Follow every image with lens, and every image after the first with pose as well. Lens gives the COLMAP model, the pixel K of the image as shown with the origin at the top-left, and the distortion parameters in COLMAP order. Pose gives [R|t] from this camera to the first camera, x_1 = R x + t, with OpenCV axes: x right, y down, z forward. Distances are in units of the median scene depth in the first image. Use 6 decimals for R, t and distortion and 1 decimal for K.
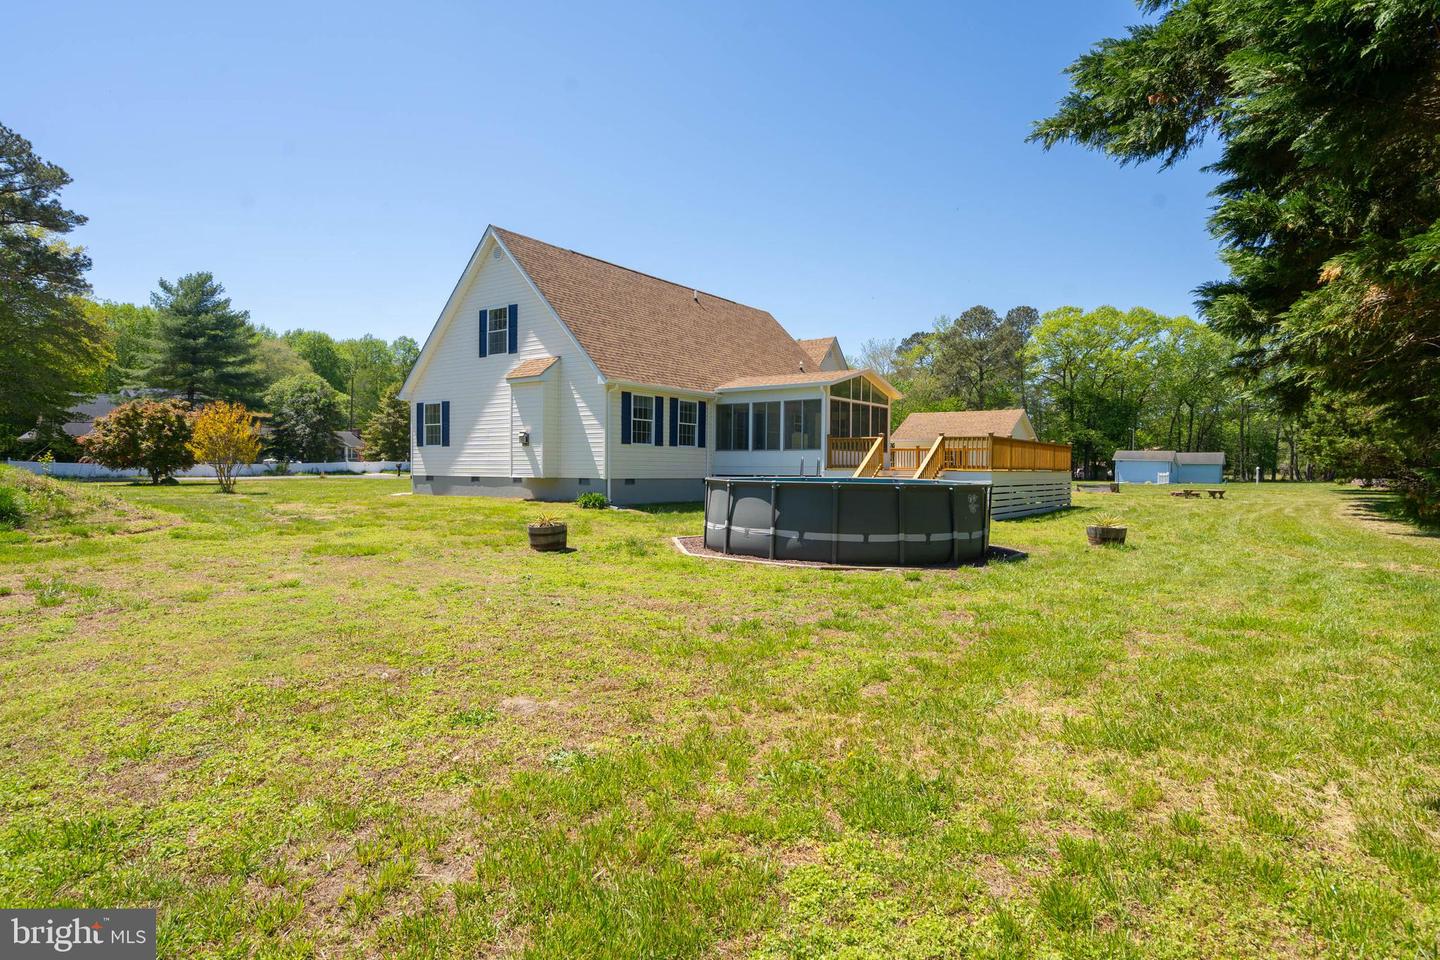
lens RADIAL K [[793.7, 0, 733.8], [0, 793.7, 487.0], [0, 0, 1]] dist [0.001442, 0.000777]
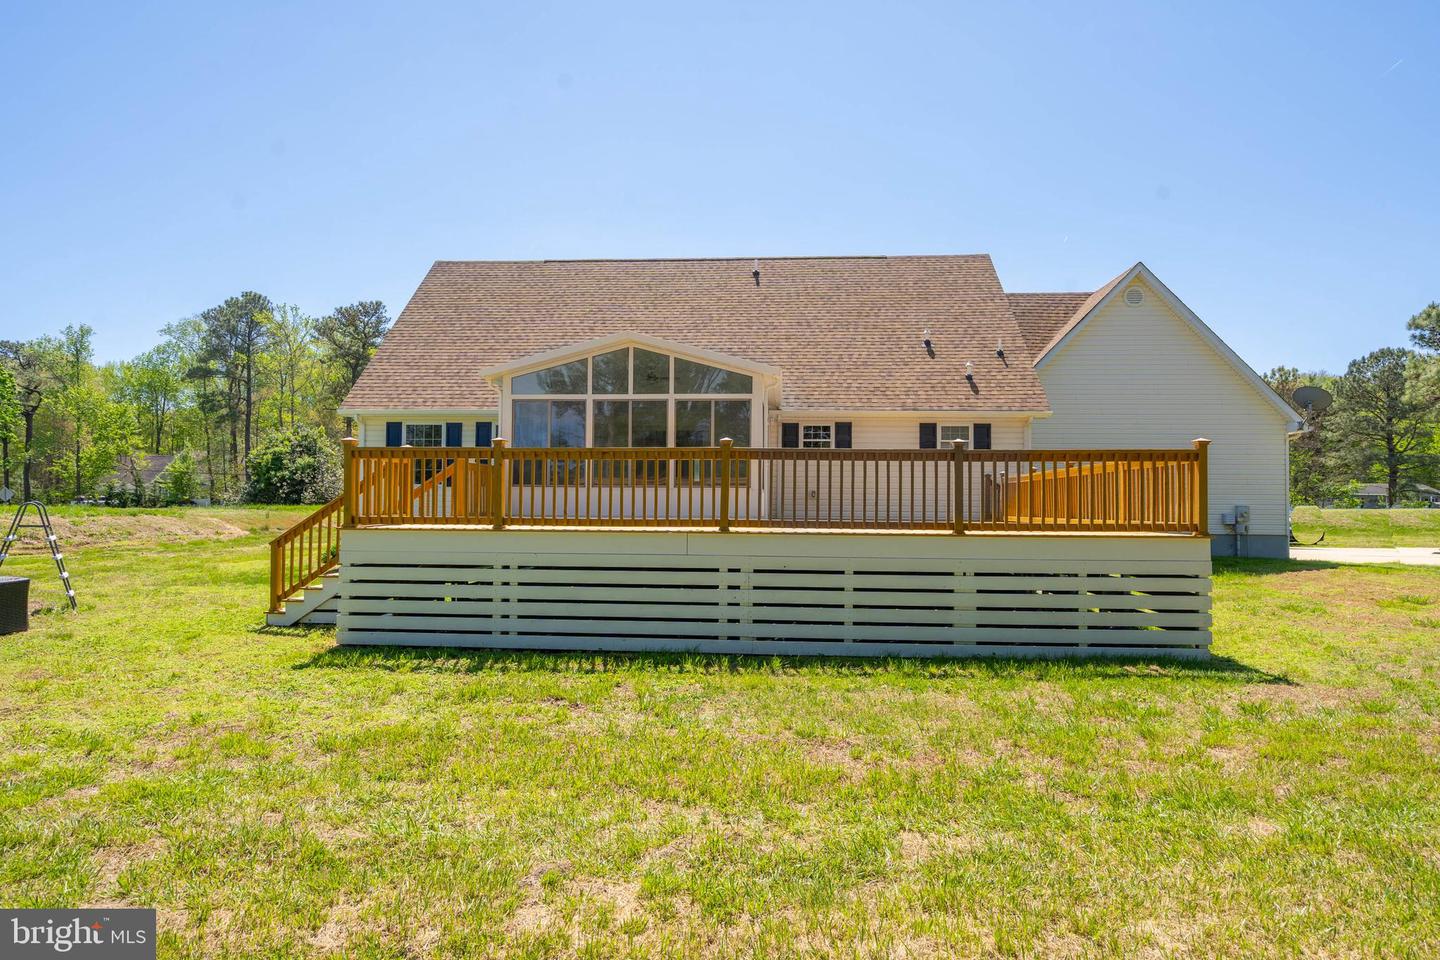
lens RADIAL K [[785.7, 0, 720.0], [0, 785.7, 480.0], [0, 0, 1]] dist [0.001877, 0.000319]
pose [[0.517568, -0.025054, -0.855275, 0.624250], [-0.023520, 0.998777, -0.043491, -0.024990], [0.855319, 0.042626, 0.516346, 0.732723]]
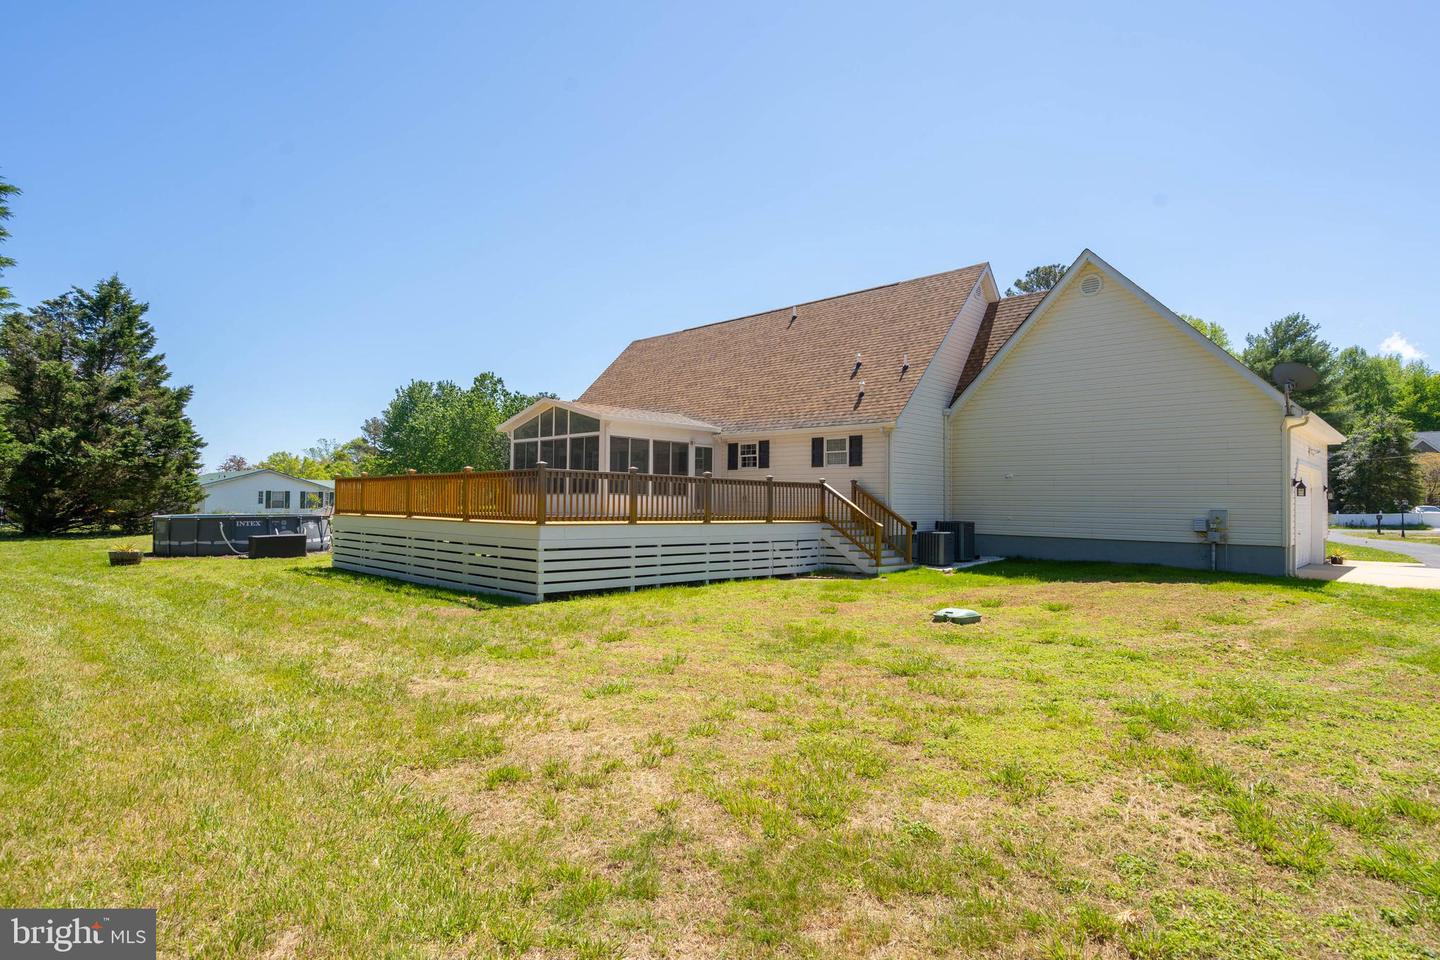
lens RADIAL K [[745.6, 0, 720.0], [0, 745.6, 480.0], [0, 0, 1]] dist [0.003187, 0.000768]
pose [[-0.158192, -0.035704, -0.986763, 0.899223], [-0.031733, 0.999014, -0.031060, -0.037474], [0.986898, 0.026399, -0.159169, 1.247187]]
